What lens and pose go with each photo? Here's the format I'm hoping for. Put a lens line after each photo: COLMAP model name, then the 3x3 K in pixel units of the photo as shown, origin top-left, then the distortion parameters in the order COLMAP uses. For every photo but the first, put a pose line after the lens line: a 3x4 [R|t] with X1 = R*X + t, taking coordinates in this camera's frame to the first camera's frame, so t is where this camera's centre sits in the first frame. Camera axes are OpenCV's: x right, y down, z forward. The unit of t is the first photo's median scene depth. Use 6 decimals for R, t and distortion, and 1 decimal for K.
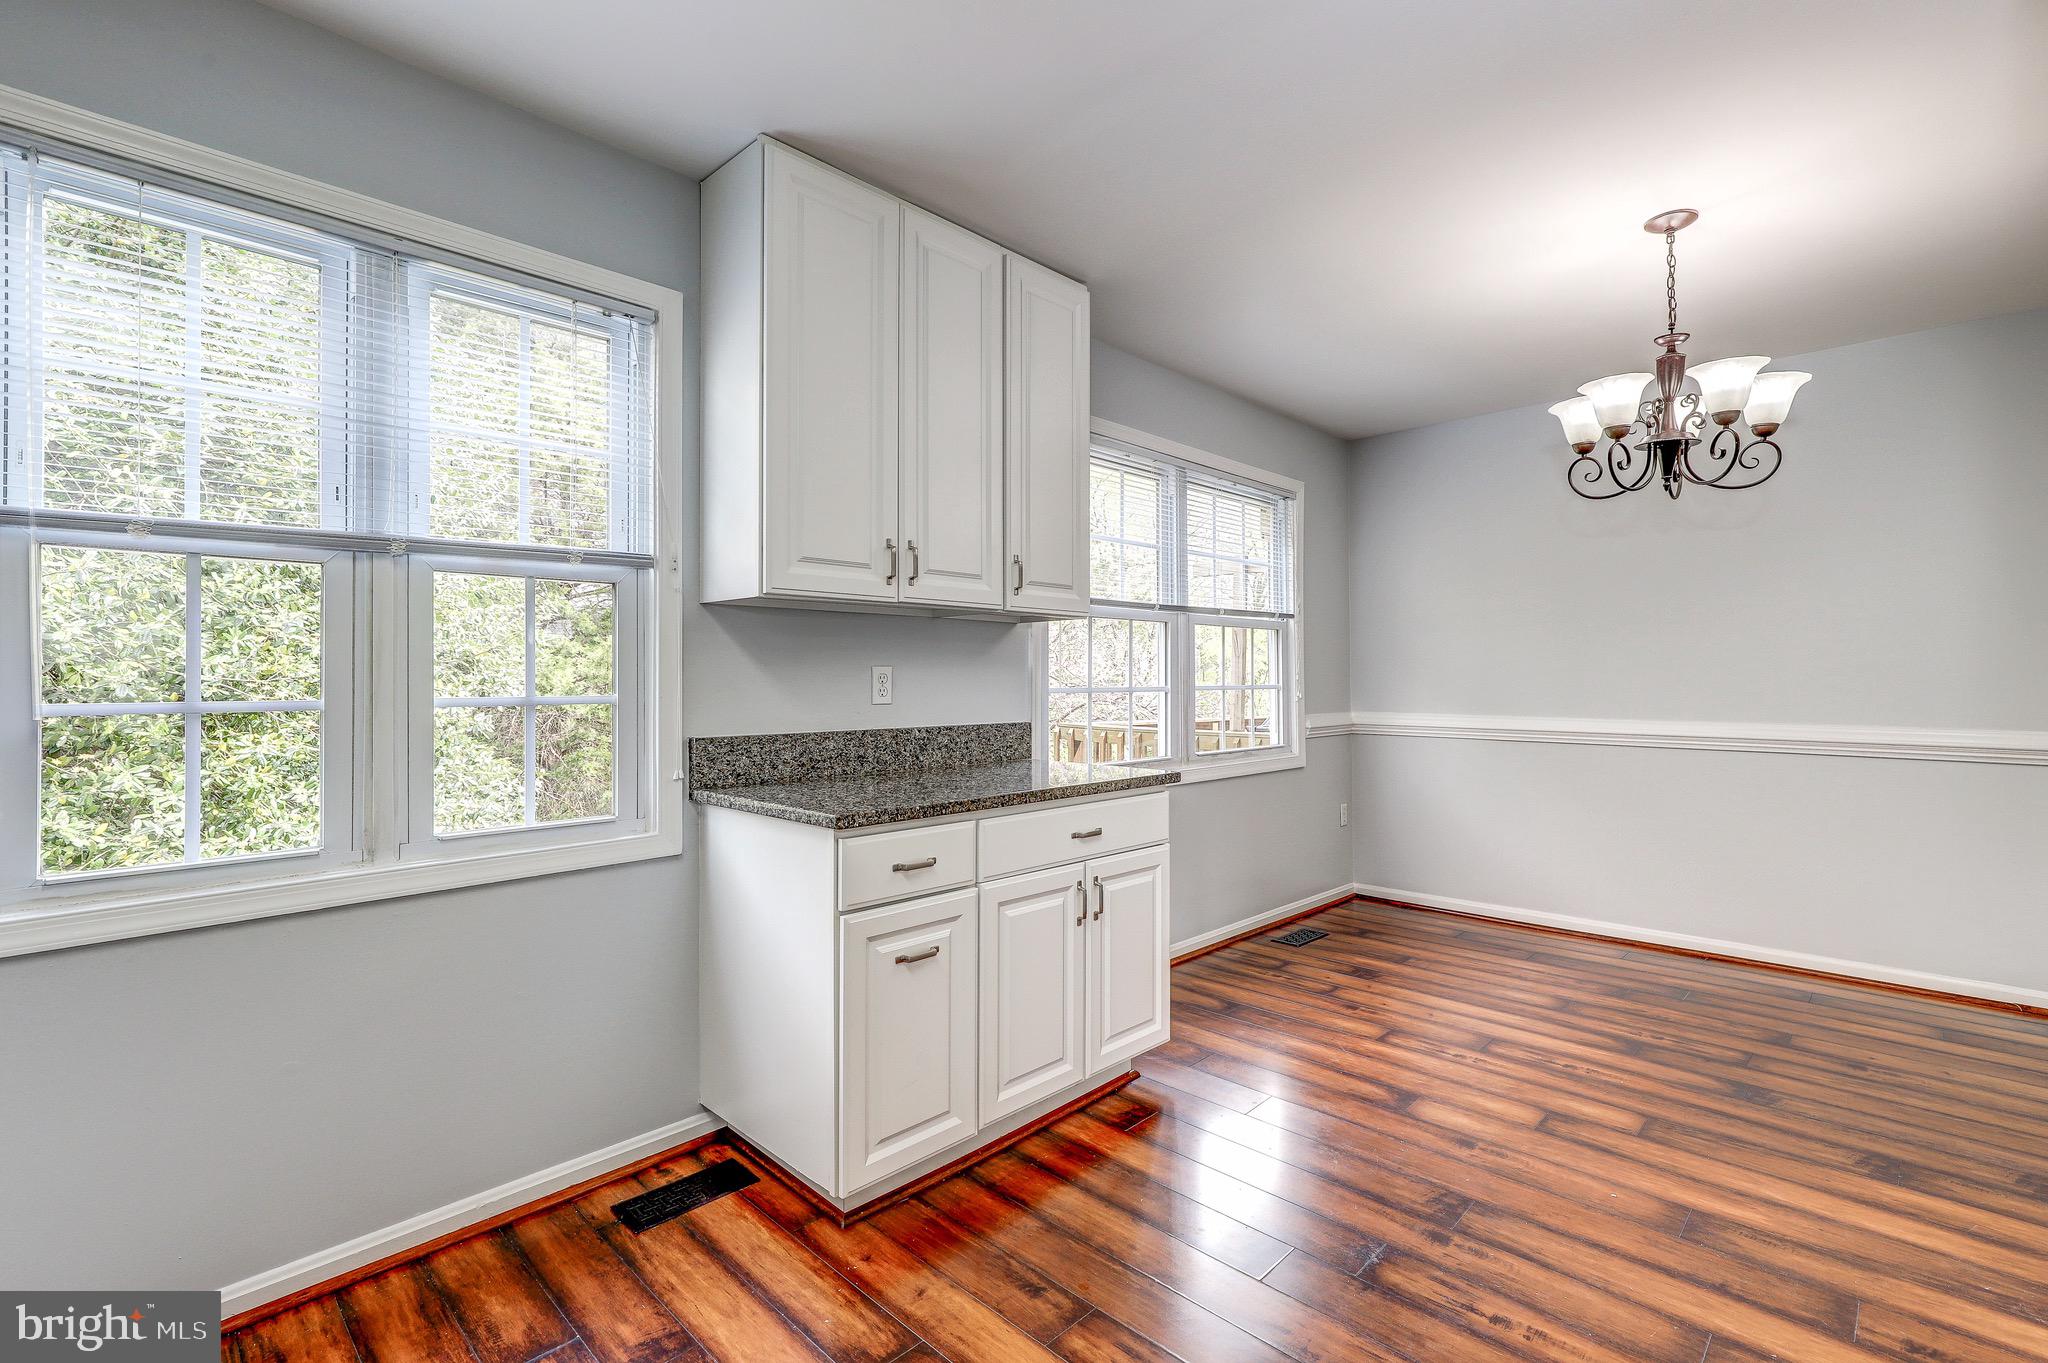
lens RADIAL K [[921.1, 0, 1024.0], [0, 921.1, 681.5], [0, 0, 1]] dist [0.010871, -0.000456]
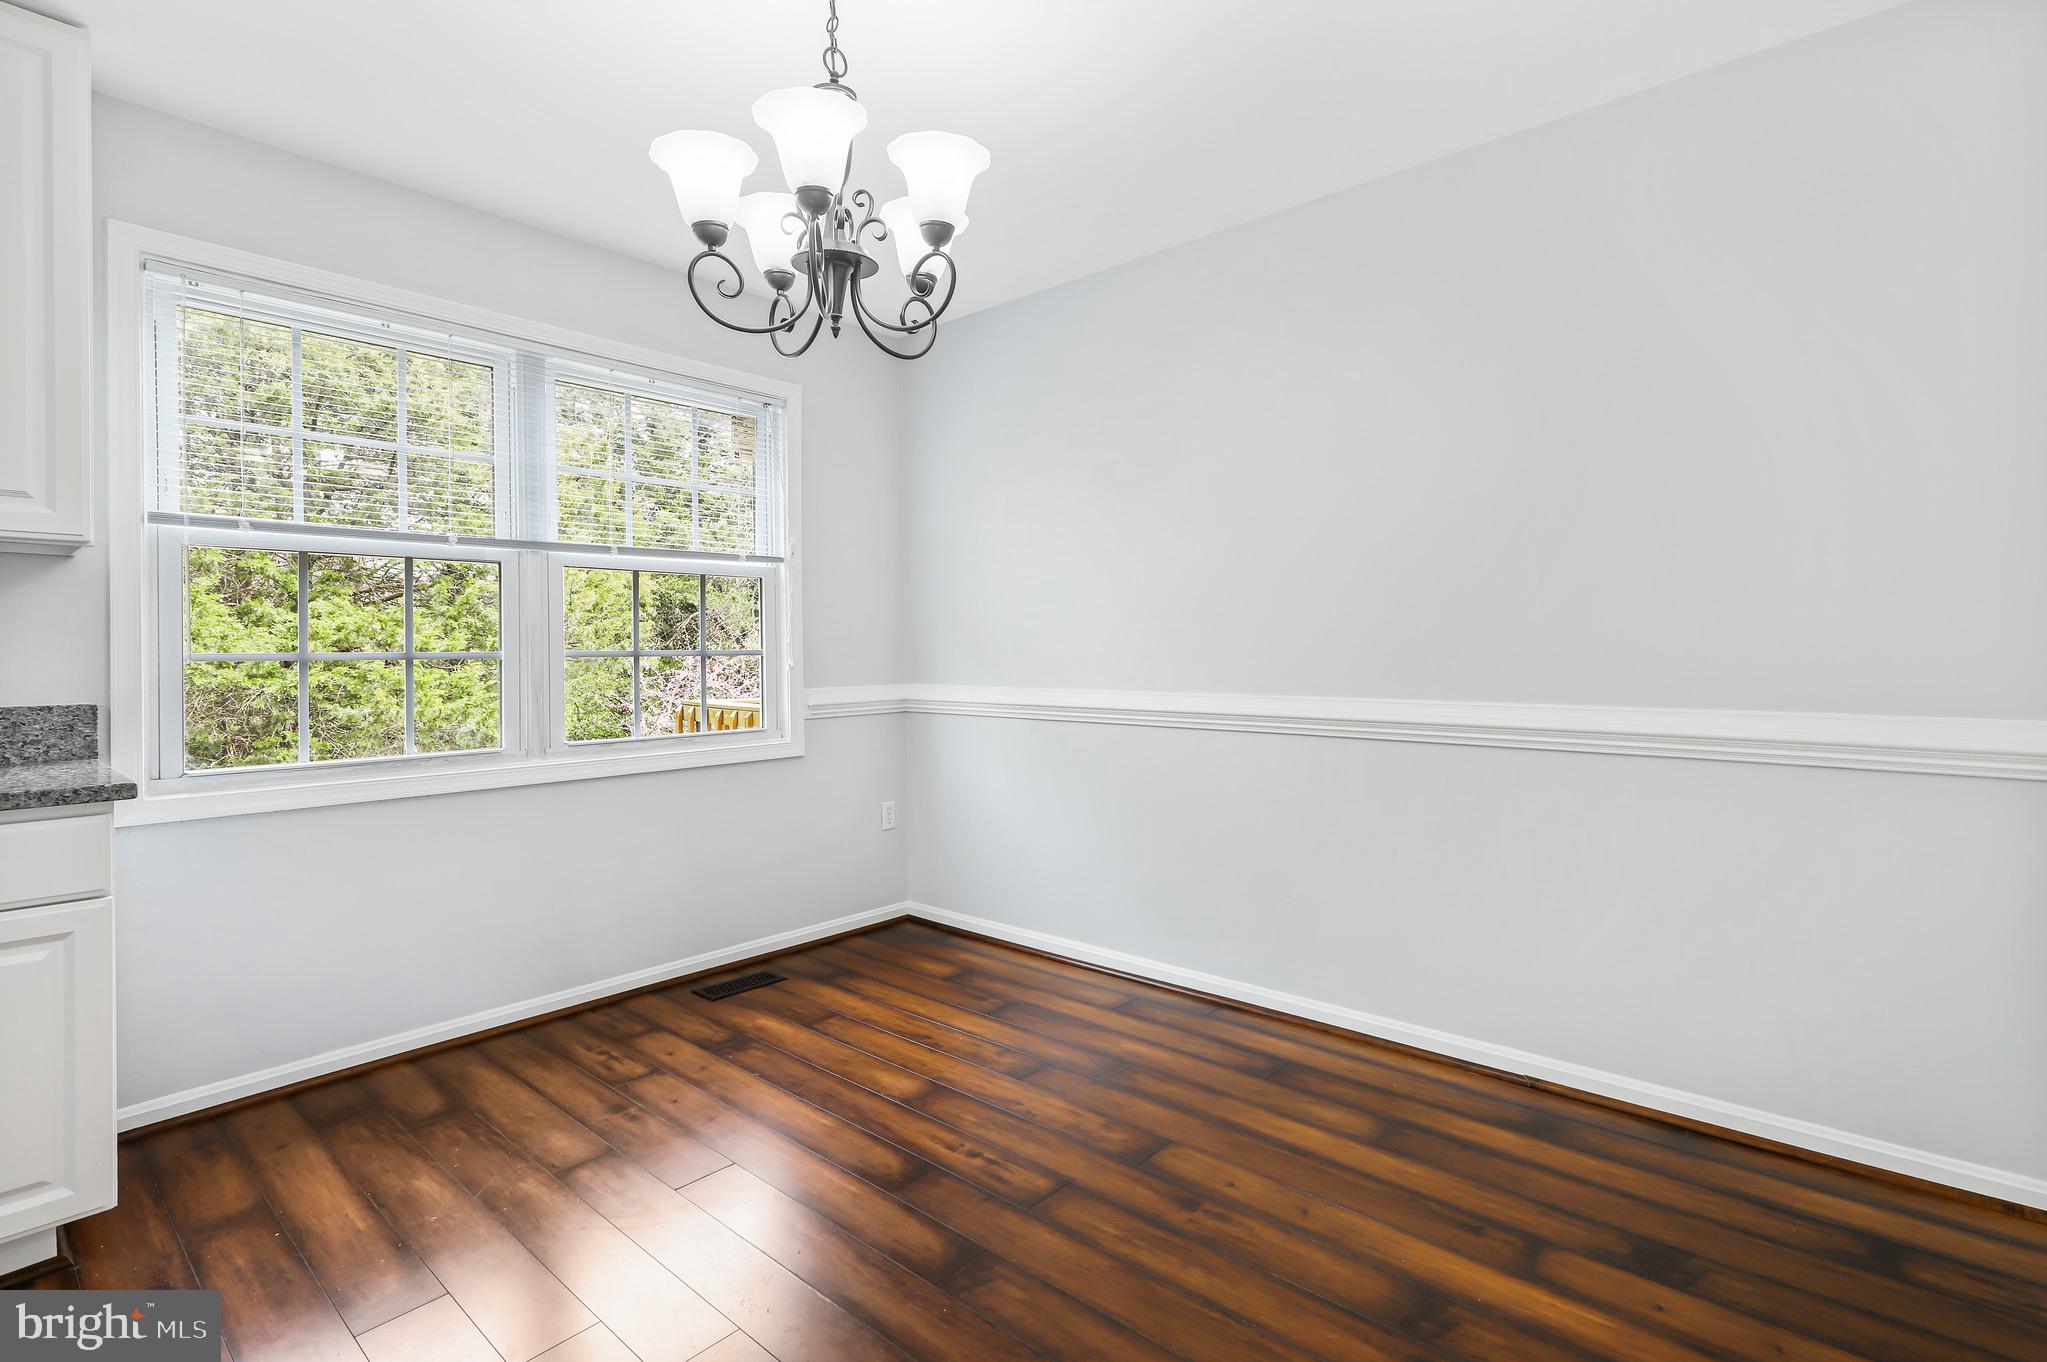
lens RADIAL K [[976.8, 0, 1015.1], [0, 976.8, 647.5], [0, 0, 1]] dist [0.001222, 0.000043]
pose [[0.998763, -0.006431, 0.049303, 0.618046], [0.006672, 0.999967, -0.004739, 0.010039], [-0.049271, 0.005063, 0.998773, 0.246428]]
